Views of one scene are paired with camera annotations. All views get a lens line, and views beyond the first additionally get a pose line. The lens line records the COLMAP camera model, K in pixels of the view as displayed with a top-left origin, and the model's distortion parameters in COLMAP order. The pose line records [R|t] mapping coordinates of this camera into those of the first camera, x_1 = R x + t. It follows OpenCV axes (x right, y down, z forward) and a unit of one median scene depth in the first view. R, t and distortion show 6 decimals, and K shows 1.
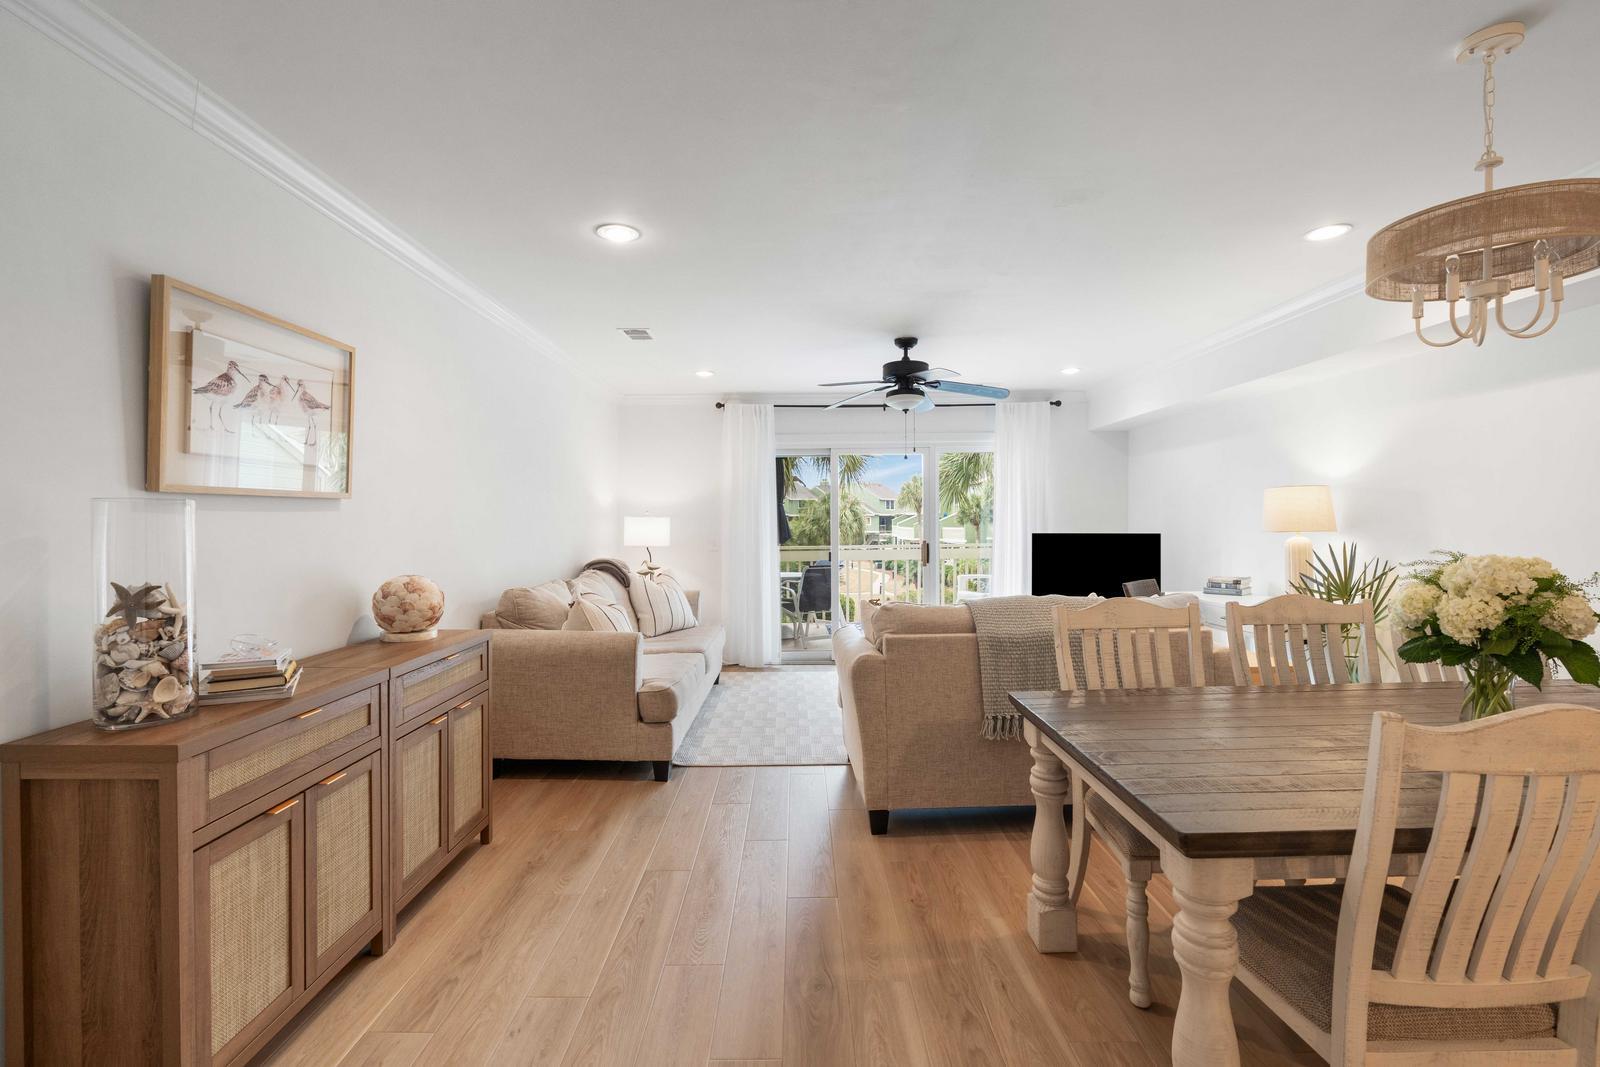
lens RADIAL K [[733.0, 0, 794.6], [0, 733.0, 534.2], [0, 0, 1]] dist [-0.008214, 0.002356]
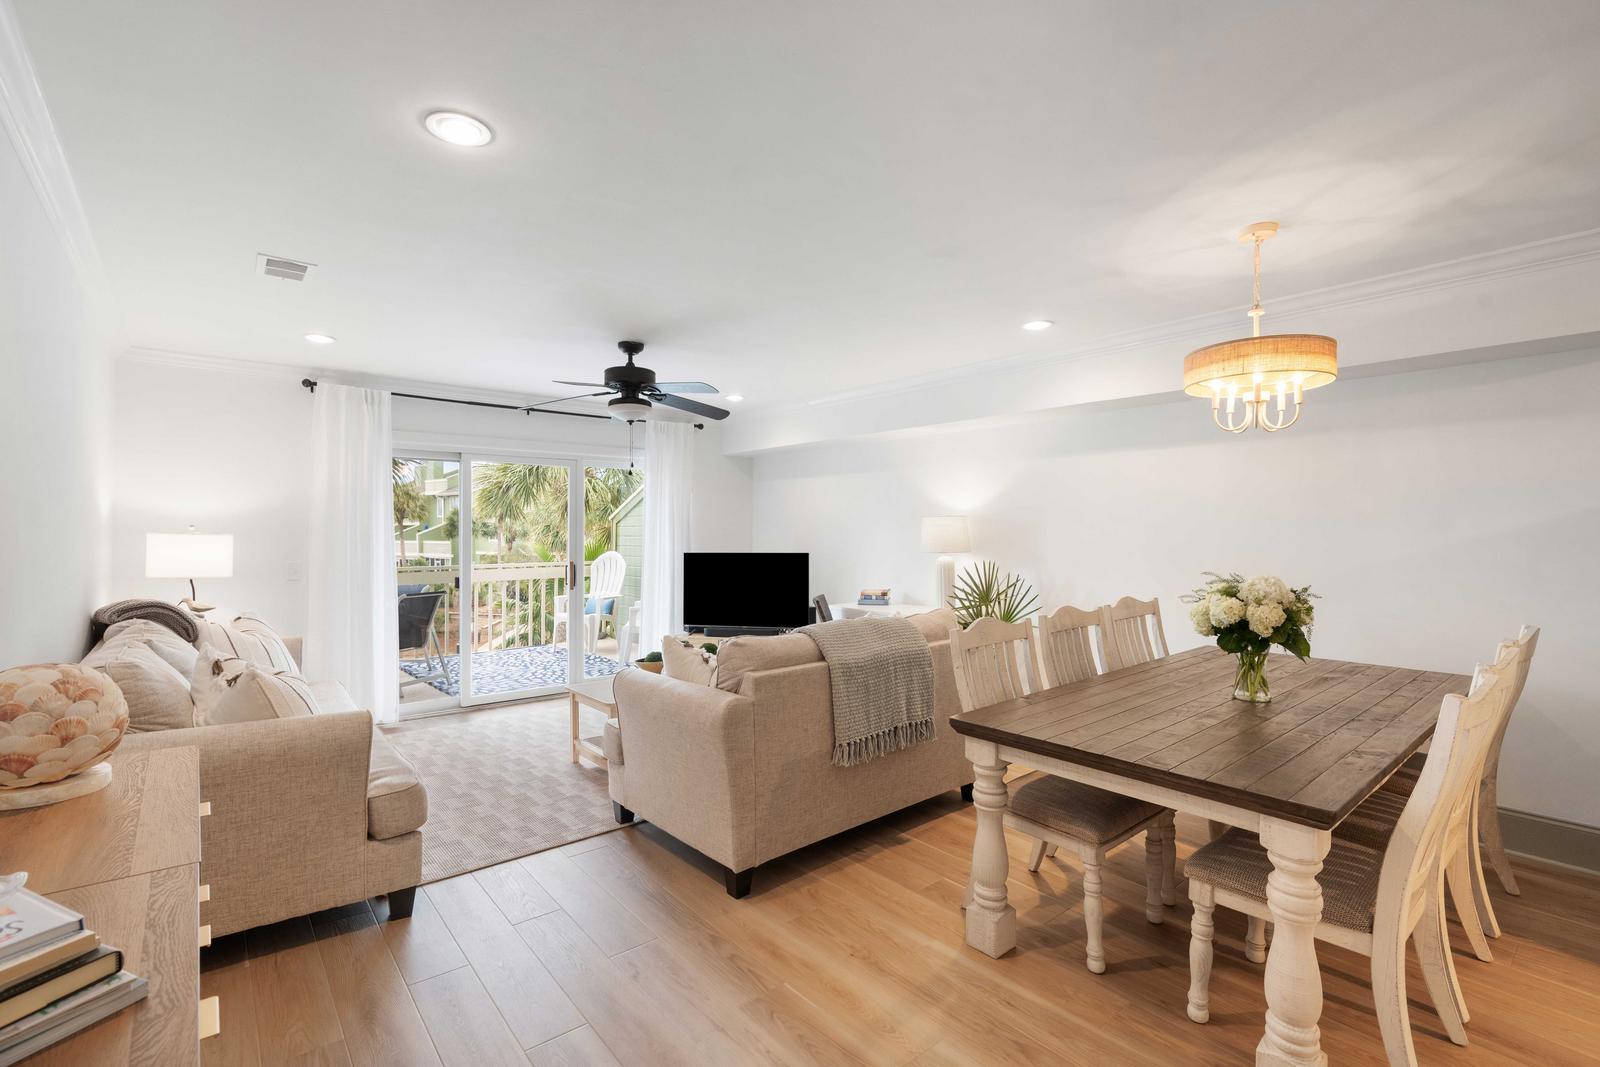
lens RADIAL K [[733.0, 0, 781.1], [0, 733.0, 533.9], [0, 0, 1]] dist [-0.008214, 0.002356]
pose [[0.768066, 0.006136, 0.640342, -0.288140], [0.004595, 0.999876, -0.015094, -0.014849], [-0.640354, 0.014536, 0.767942, 0.184177]]
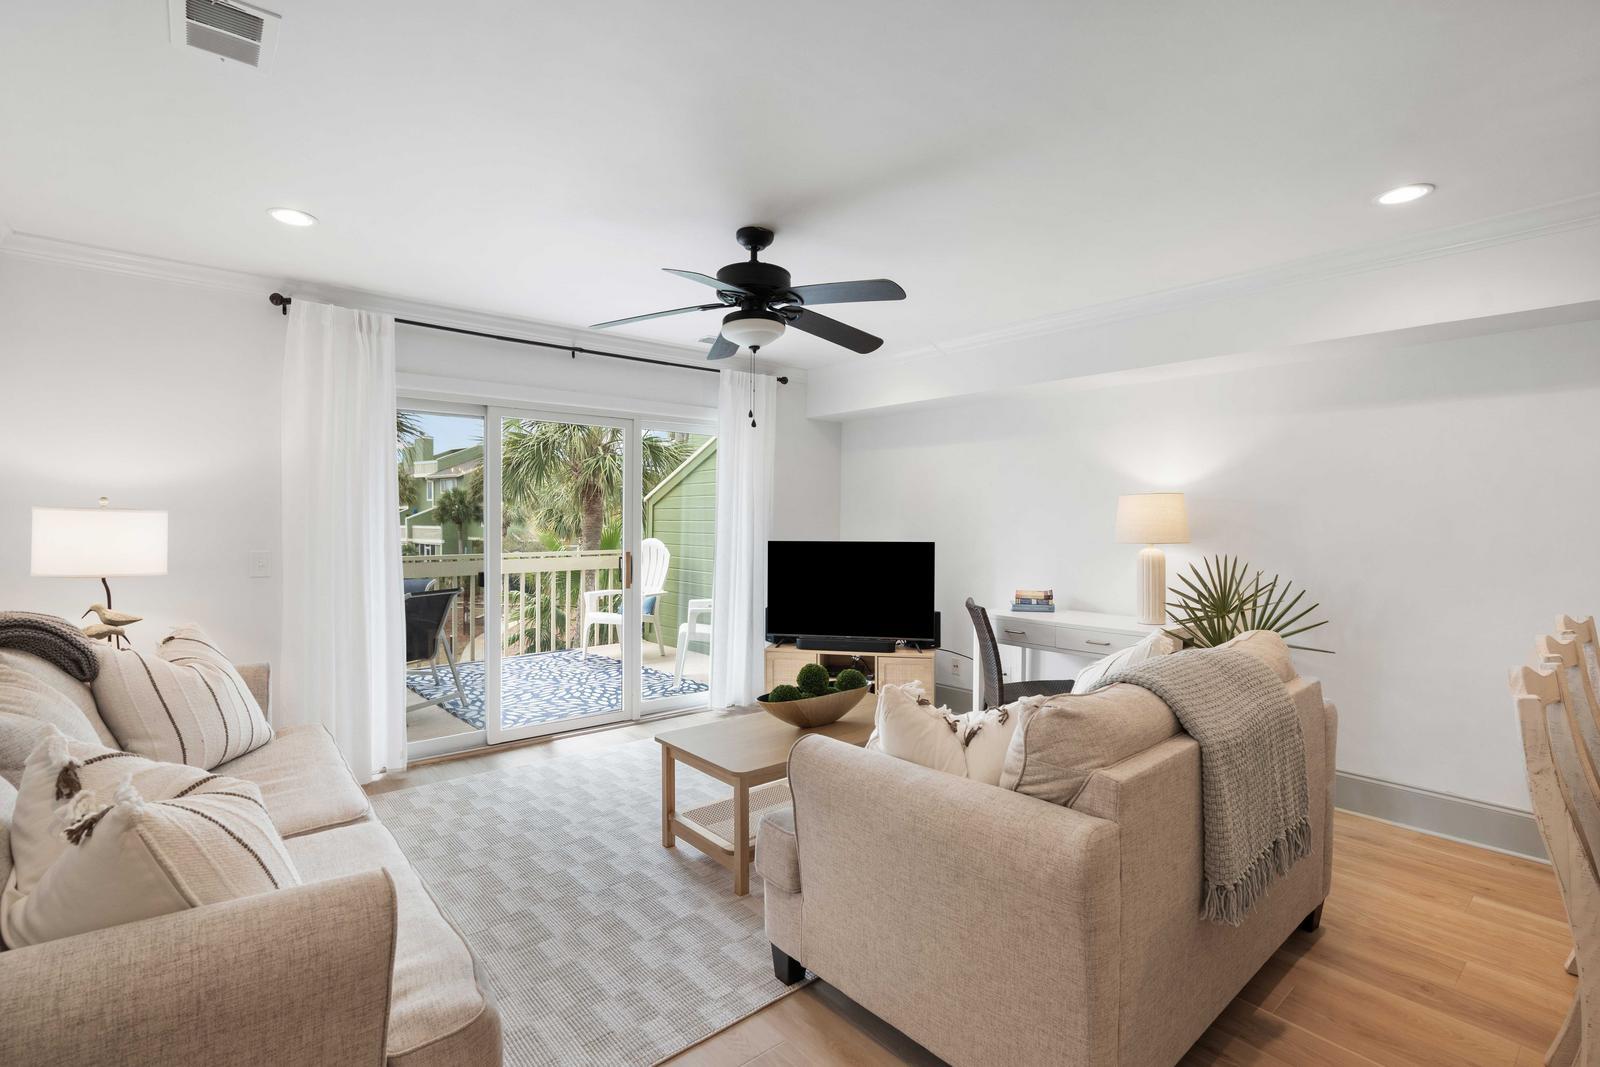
lens RADIAL K [[733.0, 0, 769.4], [0, 733.0, 534.0], [0, 0, 1]] dist [-0.008214, 0.002356]
pose [[0.765845, -0.000686, 0.643024, -0.236421], [-0.000994, 0.999997, 0.002251, -0.013765], [-0.643024, -0.002363, 0.765842, 0.522095]]
